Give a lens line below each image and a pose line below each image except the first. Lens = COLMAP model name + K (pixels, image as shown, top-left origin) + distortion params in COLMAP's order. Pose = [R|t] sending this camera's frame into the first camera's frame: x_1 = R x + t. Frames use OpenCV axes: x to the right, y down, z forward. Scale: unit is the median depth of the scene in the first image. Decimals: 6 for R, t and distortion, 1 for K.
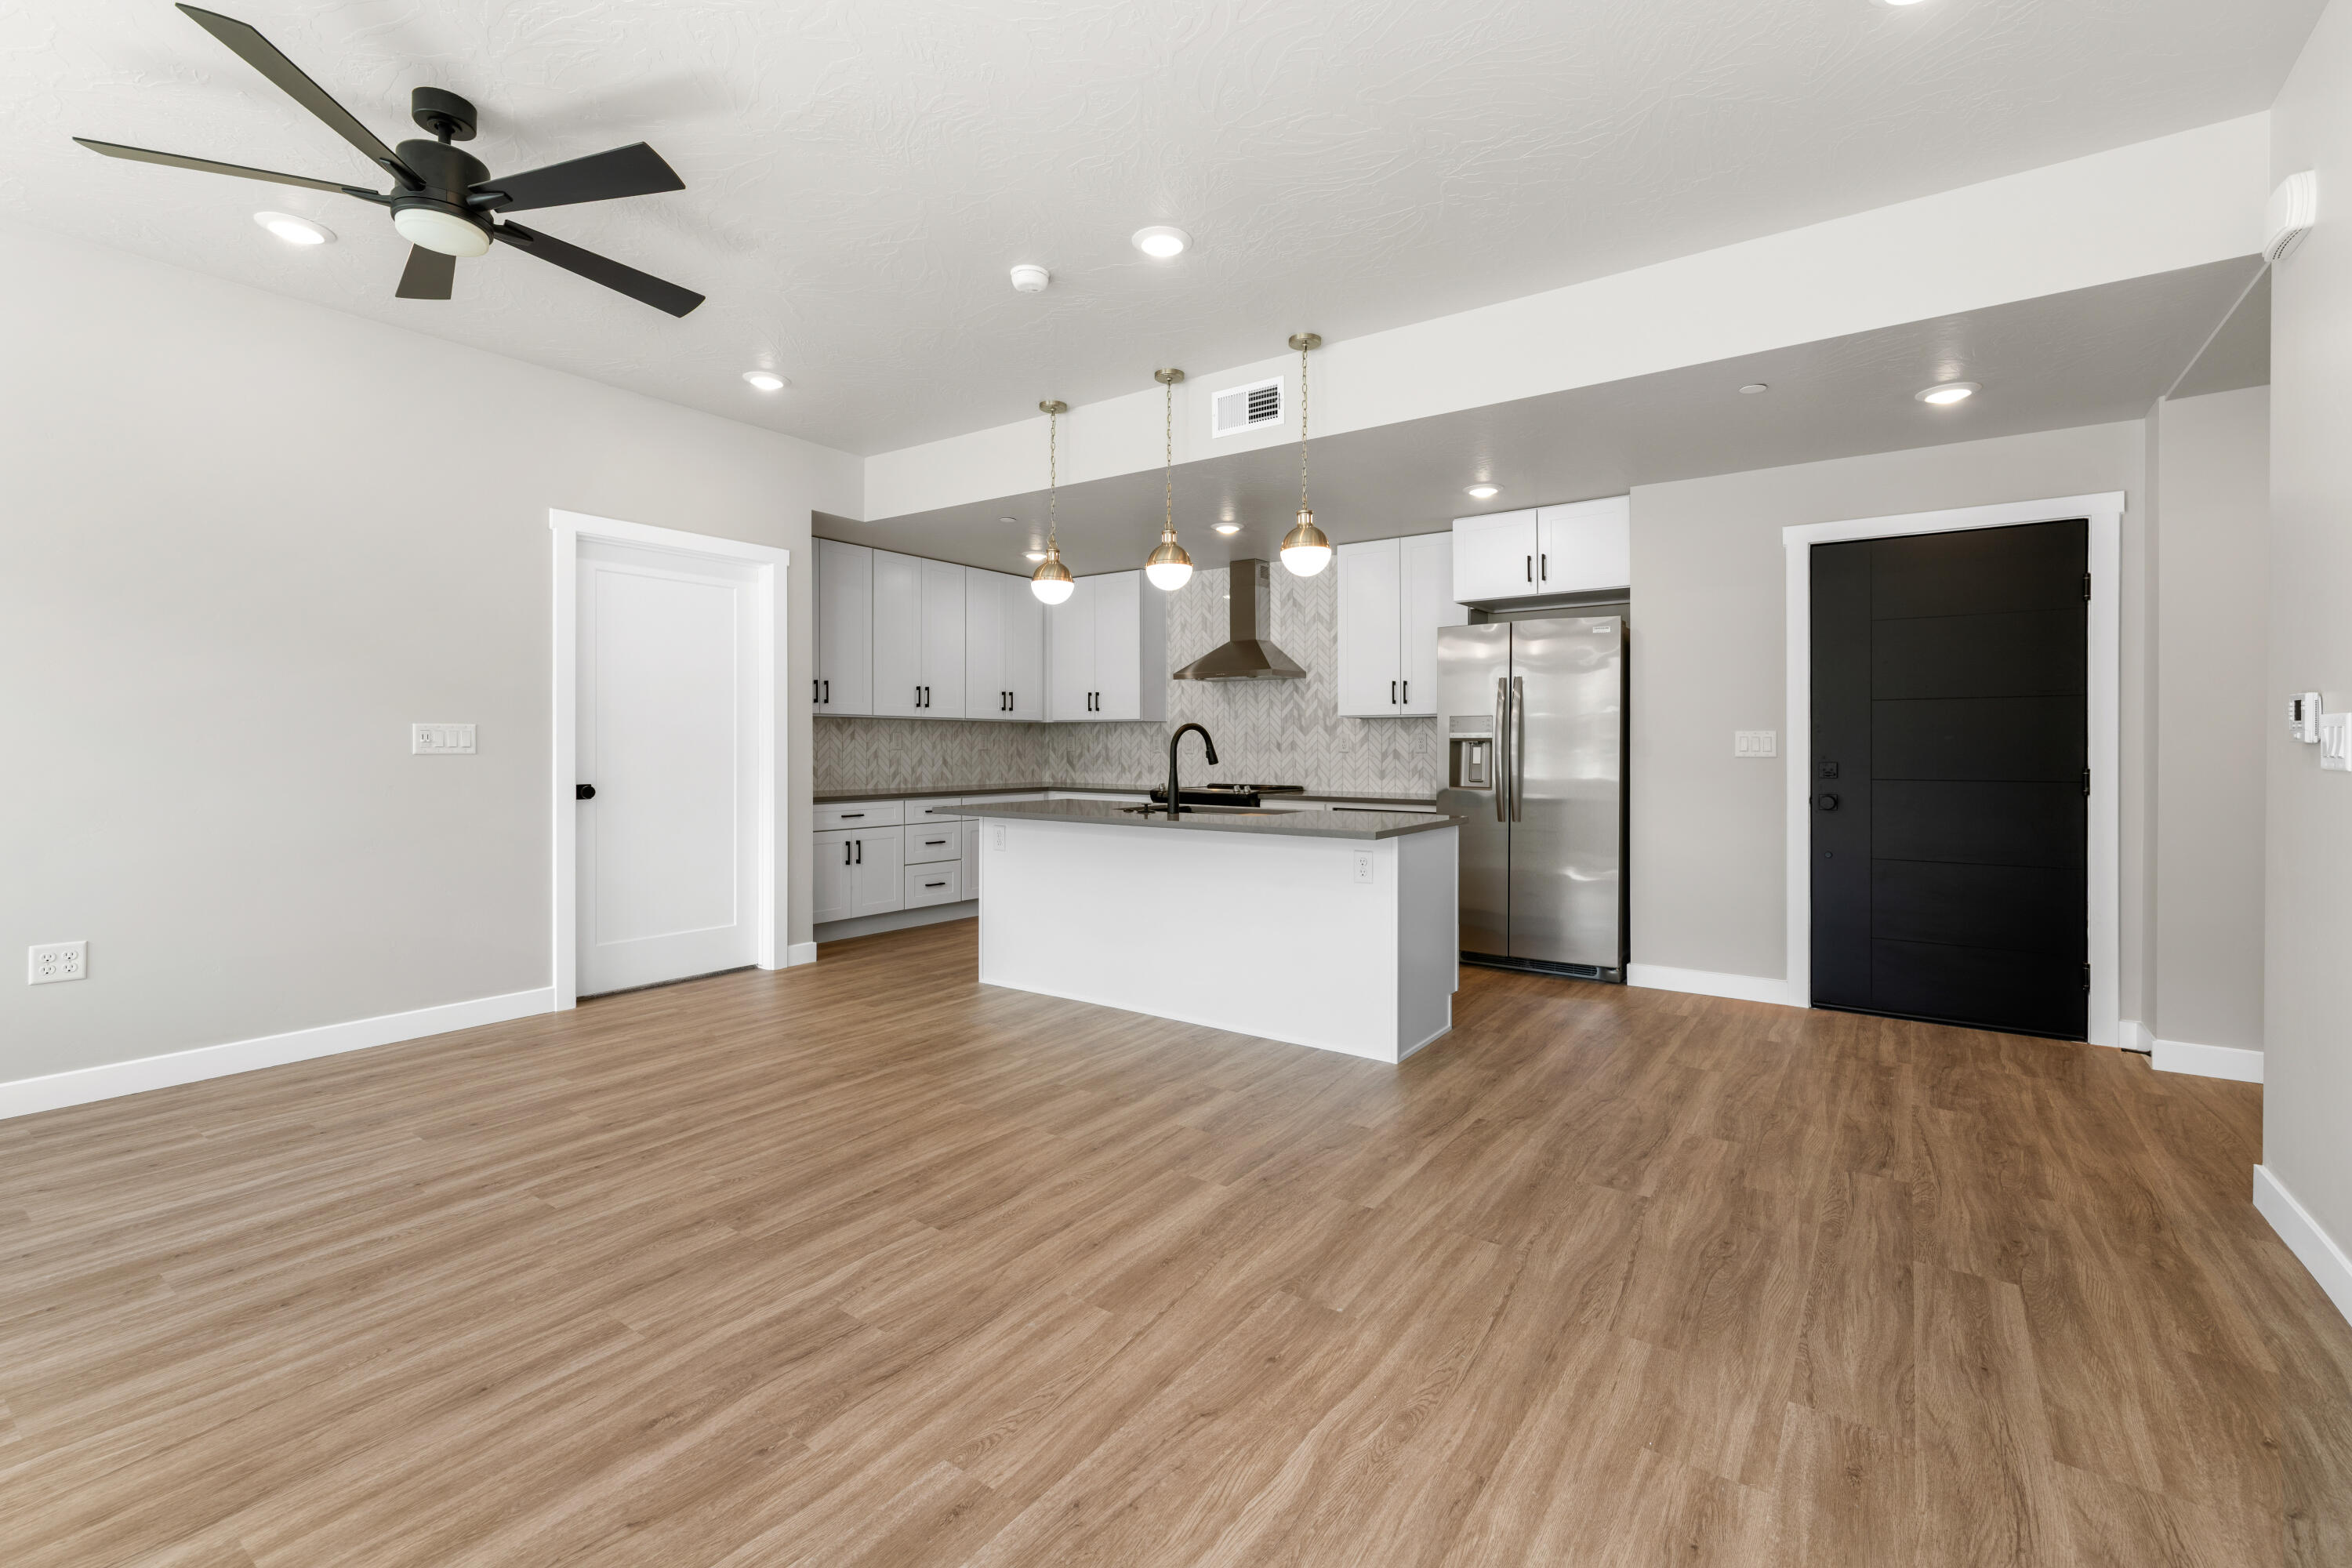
lens RADIAL K [[1030.2, 0, 1164.7], [0, 1030.2, 763.8], [0, 0, 1]] dist [-0.002527, -0.002124]
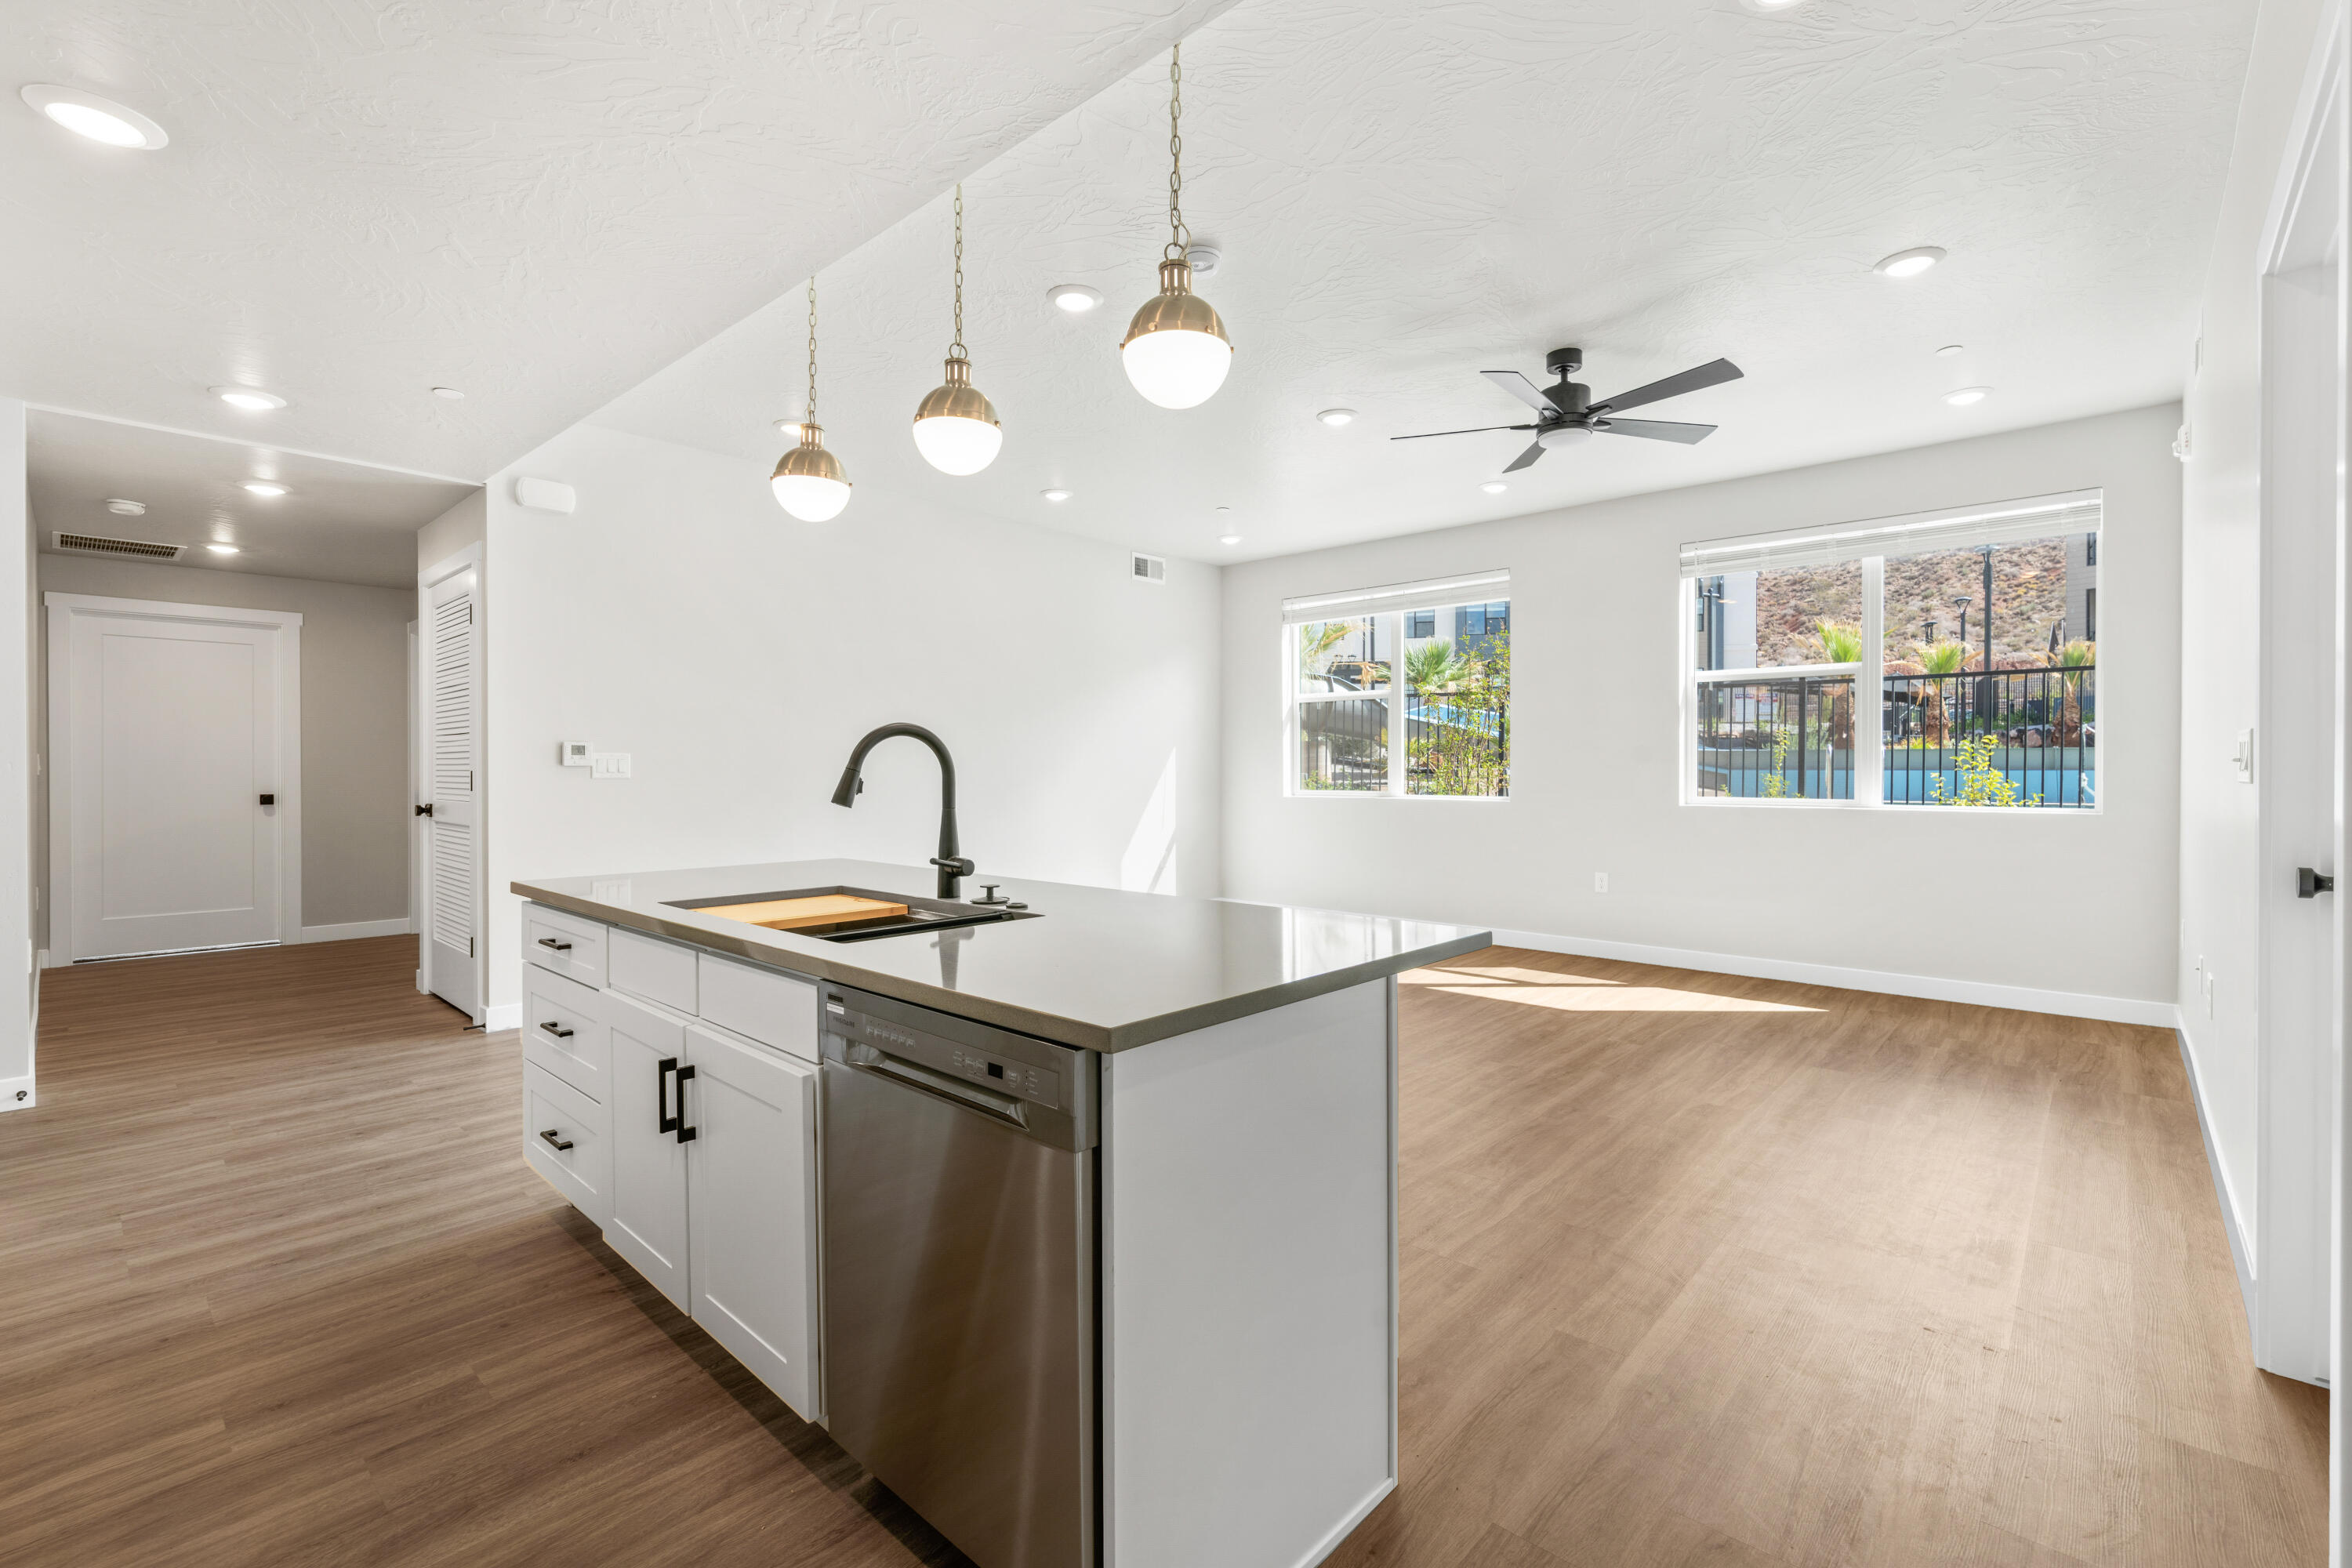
lens RADIAL K [[1030.2, 0, 1174.6], [0, 1030.2, 789.3], [0, 0, 1]] dist [-0.002527, -0.002124]
pose [[-0.993811, -0.005400, 0.110953, -0.146293], [-0.000695, 0.999100, 0.042403, -0.029035], [-0.111082, 0.042064, -0.992921, 1.367113]]
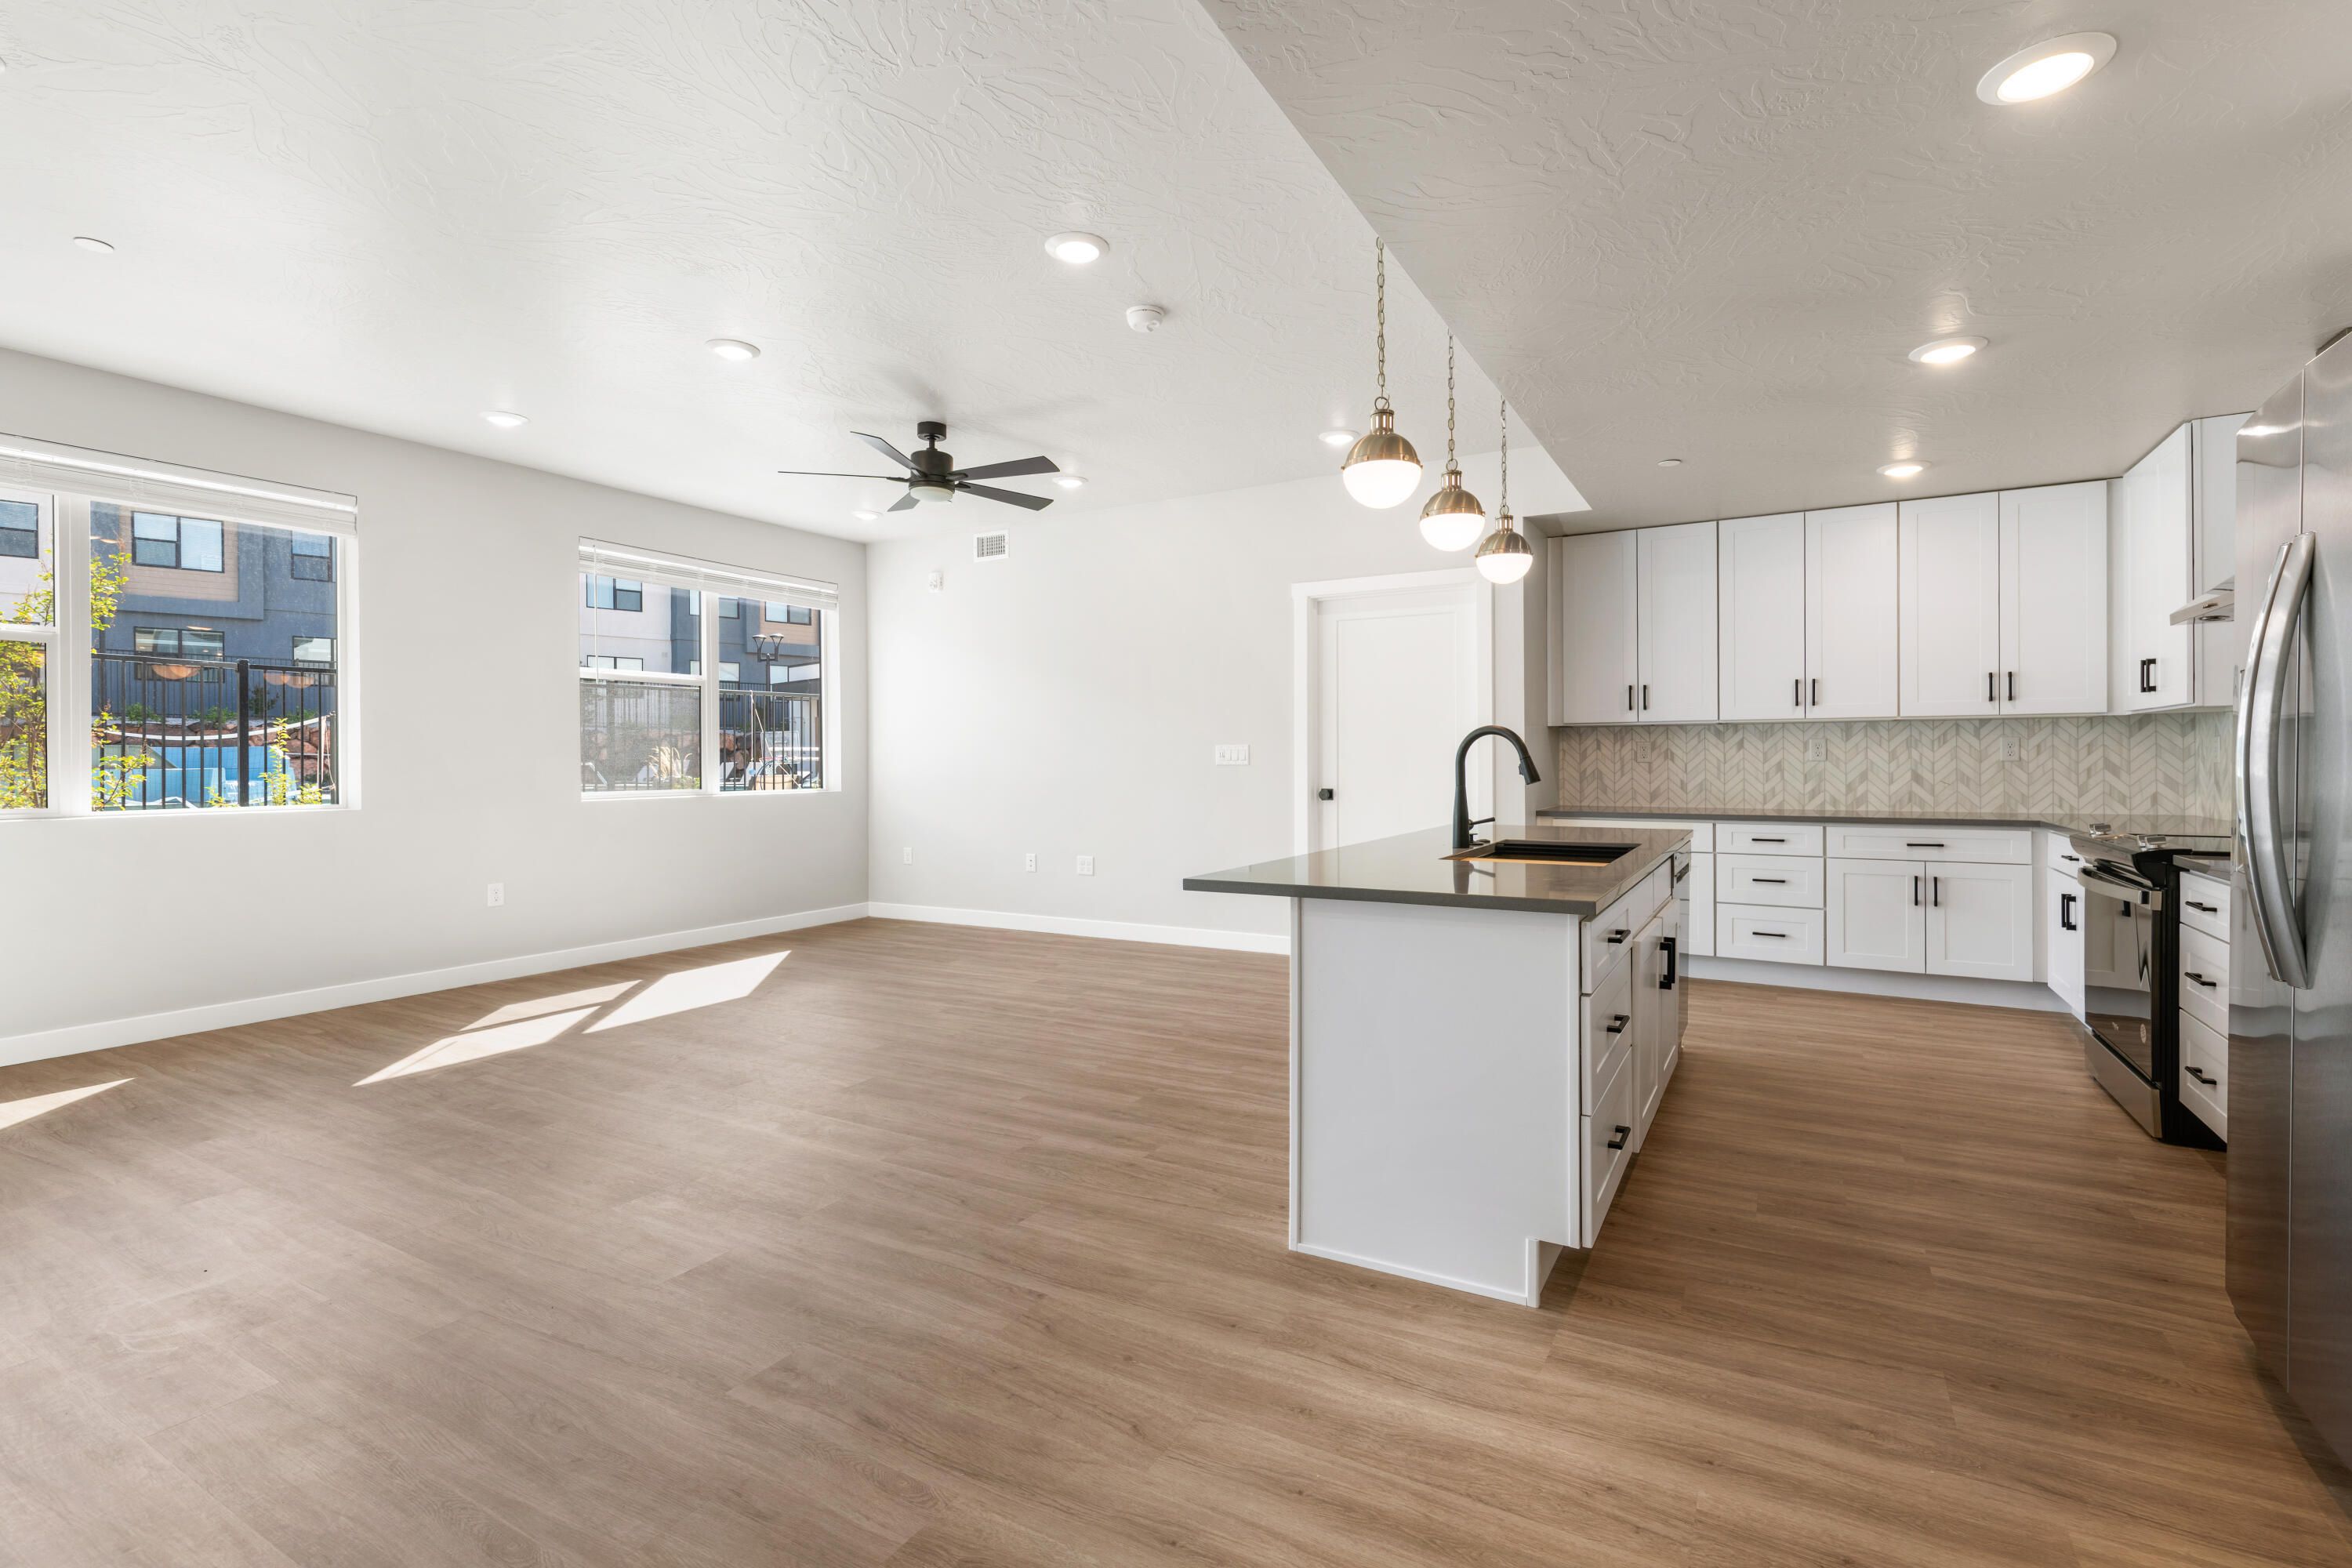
lens RADIAL K [[1030.2, 0, 1238.1], [0, 1030.2, 760.2], [0, 0, 1]] dist [-0.002527, -0.002124]
pose [[0.135447, -0.003626, -0.990778, 0.654782], [-0.012413, 0.999909, -0.005356, -0.006572], [0.990707, 0.013024, 0.135390, 0.670751]]
